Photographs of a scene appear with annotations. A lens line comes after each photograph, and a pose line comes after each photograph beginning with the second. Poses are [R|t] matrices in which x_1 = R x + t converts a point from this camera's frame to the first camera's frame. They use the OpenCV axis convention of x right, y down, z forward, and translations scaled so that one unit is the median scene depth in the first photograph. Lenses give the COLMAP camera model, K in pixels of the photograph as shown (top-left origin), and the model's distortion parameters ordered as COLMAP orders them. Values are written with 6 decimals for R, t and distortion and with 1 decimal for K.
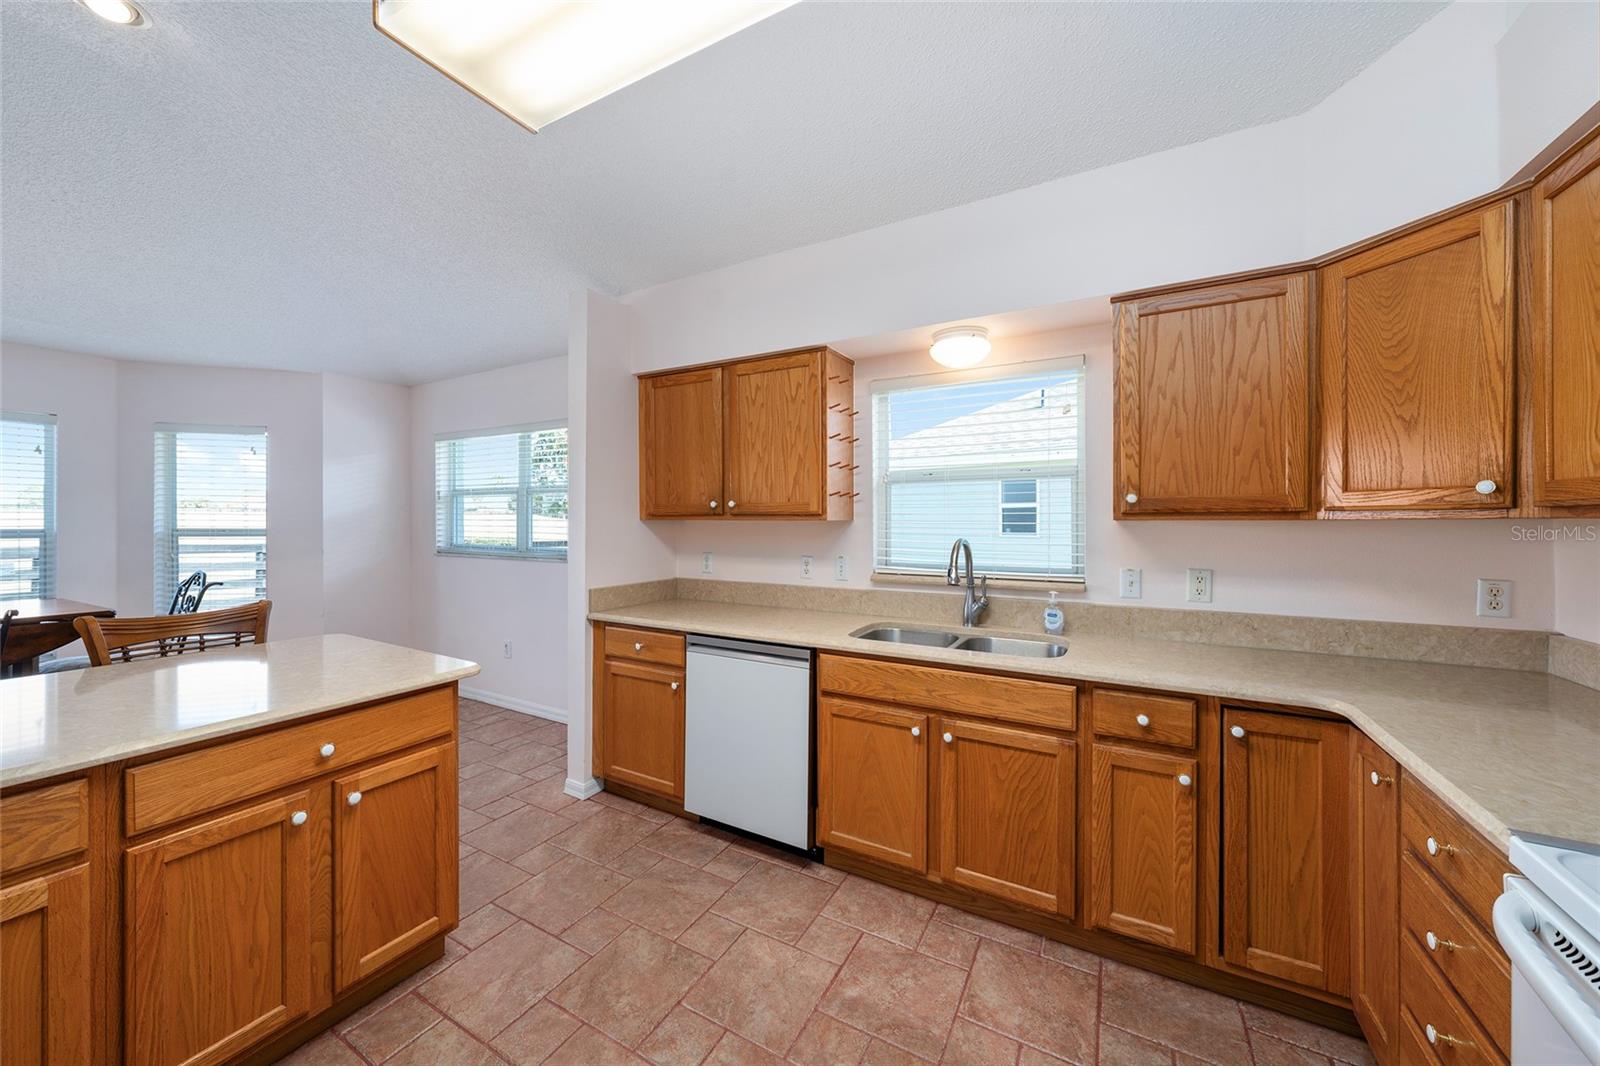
lens RADIAL K [[572.2, 0, 800.0], [0, 572.2, 533.0], [0, 0, 1]] dist [0.000771, 0.000259]
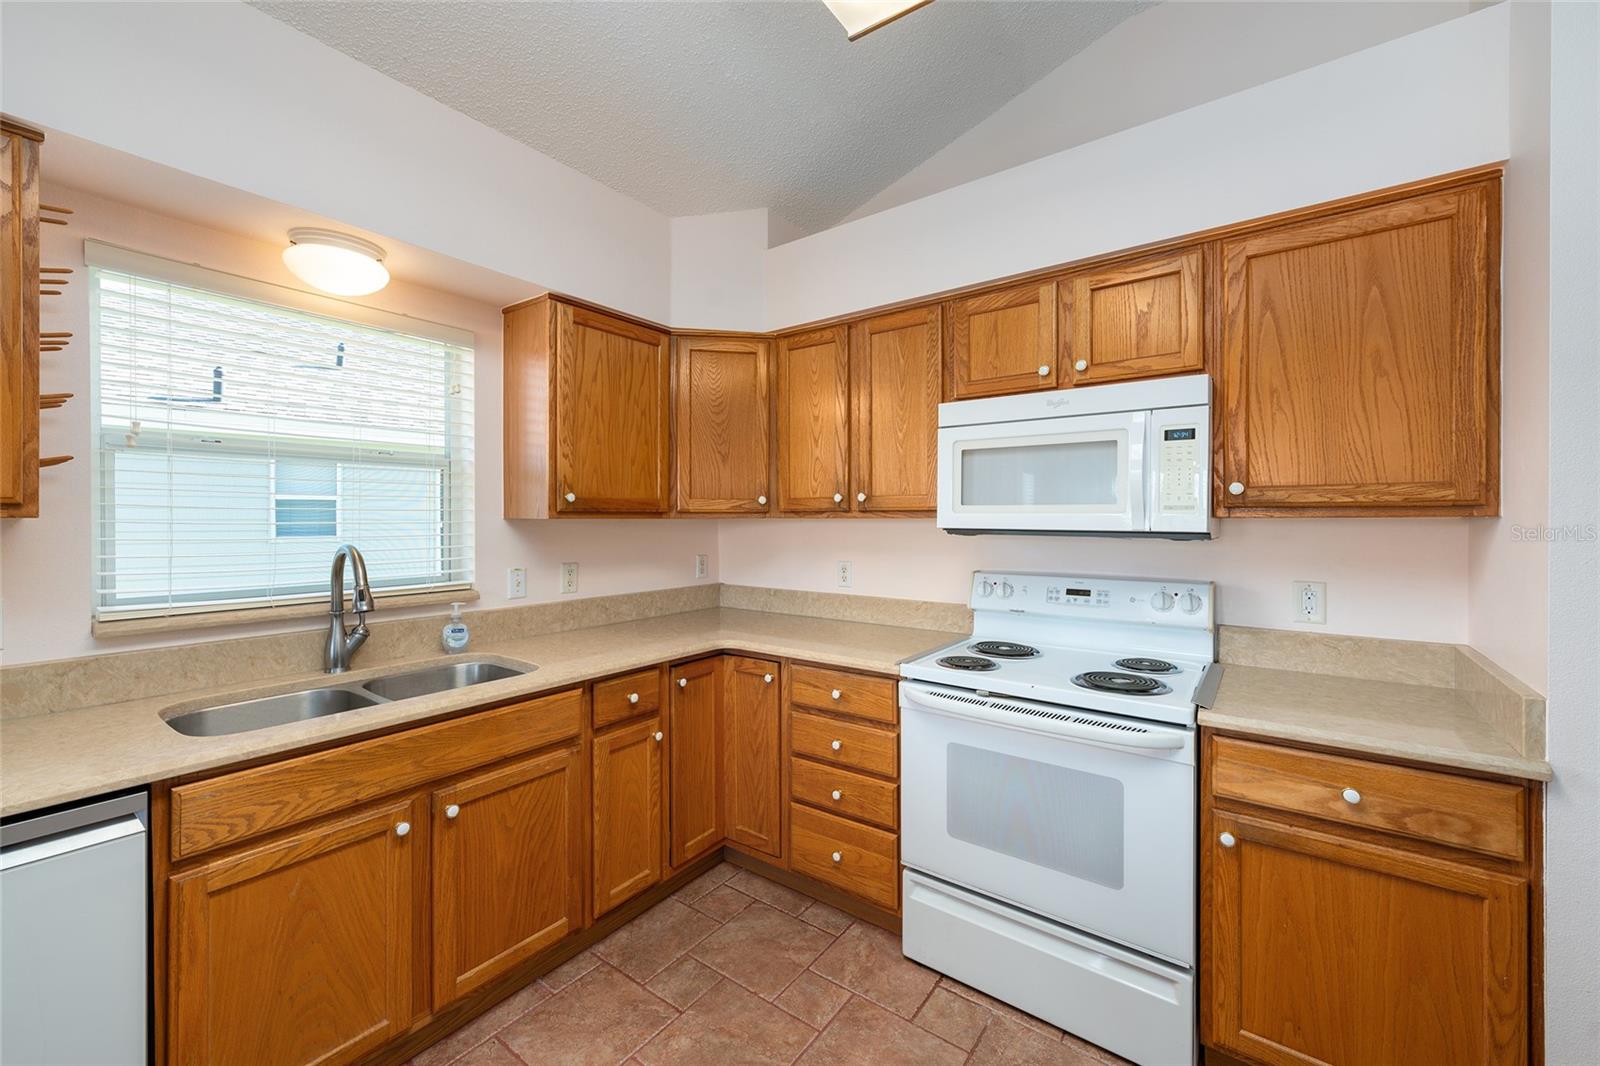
lens RADIAL K [[626.8, 0, 800.0], [0, 626.8, 533.0], [0, 0, 1]] dist [-0.000653, -0.000414]
pose [[0.131887, -0.021383, 0.991034, -0.504142], [0.020925, 0.999605, 0.018783, -0.009074], [-0.991044, 0.018260, 0.132282, 0.463842]]
